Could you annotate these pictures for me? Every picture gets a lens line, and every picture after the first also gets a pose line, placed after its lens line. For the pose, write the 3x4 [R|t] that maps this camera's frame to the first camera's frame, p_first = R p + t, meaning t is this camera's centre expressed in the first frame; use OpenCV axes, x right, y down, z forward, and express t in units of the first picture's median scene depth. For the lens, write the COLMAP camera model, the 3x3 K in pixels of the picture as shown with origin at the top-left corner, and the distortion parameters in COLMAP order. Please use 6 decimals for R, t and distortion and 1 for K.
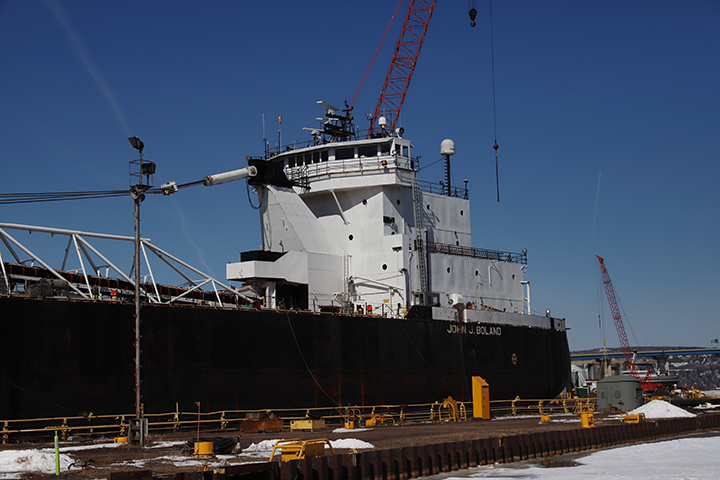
lens RADIAL K [[1307.6, 0, 360.1], [0, 1307.6, 240.0], [0, 0, 1]] dist [-0.001212, 0.000000]
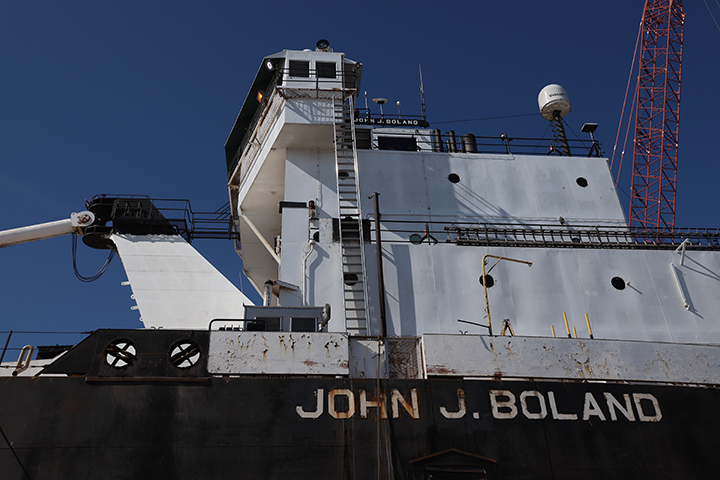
lens RADIAL K [[696.0, 0, 359.7], [0, 696.0, 239.9], [0, 0, 1]] dist [0.018918, 0.000000]
pose [[0.707106, -0.393502, -0.587500, 0.166833], [0.110983, 0.882315, -0.457388, 0.101022], [0.698343, 0.258219, 0.667563, 0.869300]]
